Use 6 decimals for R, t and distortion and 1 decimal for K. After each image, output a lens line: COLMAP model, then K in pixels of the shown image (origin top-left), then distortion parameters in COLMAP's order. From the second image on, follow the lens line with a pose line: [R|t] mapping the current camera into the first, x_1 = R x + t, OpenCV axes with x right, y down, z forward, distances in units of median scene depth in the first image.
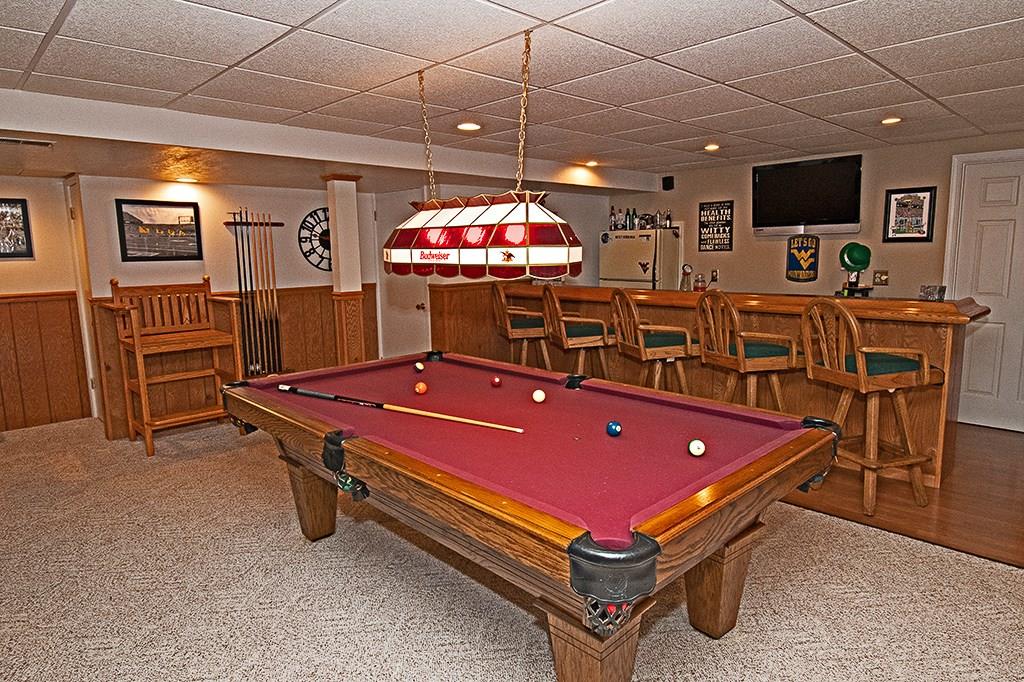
lens RADIAL K [[604.9, 0, 509.8], [0, 604.9, 337.4], [0, 0, 1]] dist [-0.001009, -0.001771]
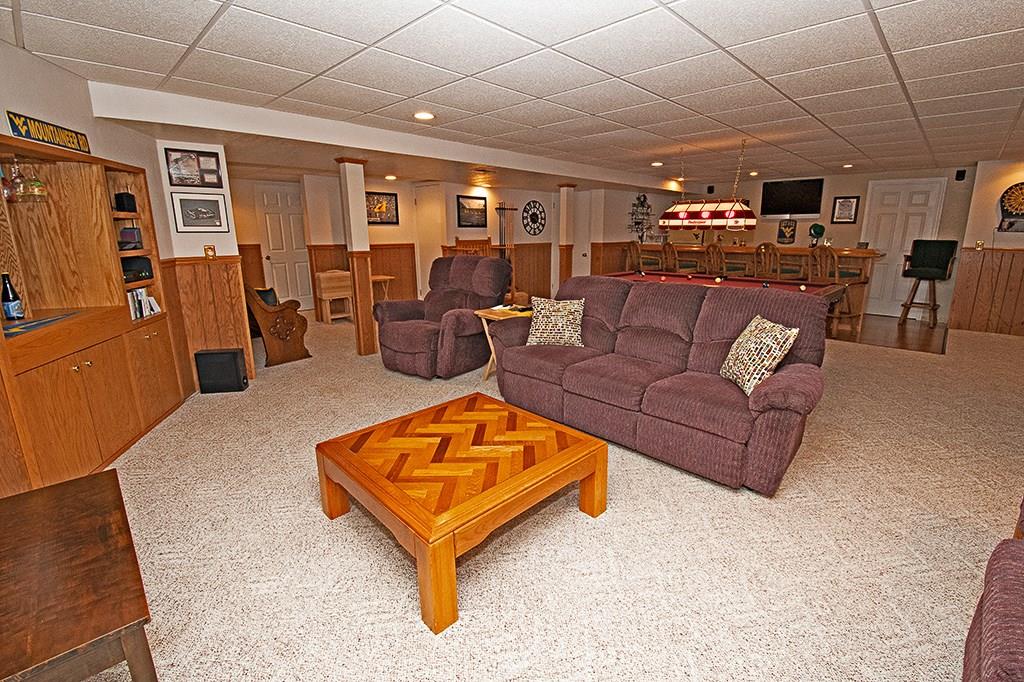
lens RADIAL K [[456.2, 0, 515.6], [0, 456.2, 338.5], [0, 0, 1]] dist [-0.009679, -0.003234]
pose [[0.999099, 0.002987, 0.042343, -0.484085], [-0.006552, 0.996420, 0.084287, 0.101601], [-0.041940, -0.084489, 0.995541, -0.479757]]
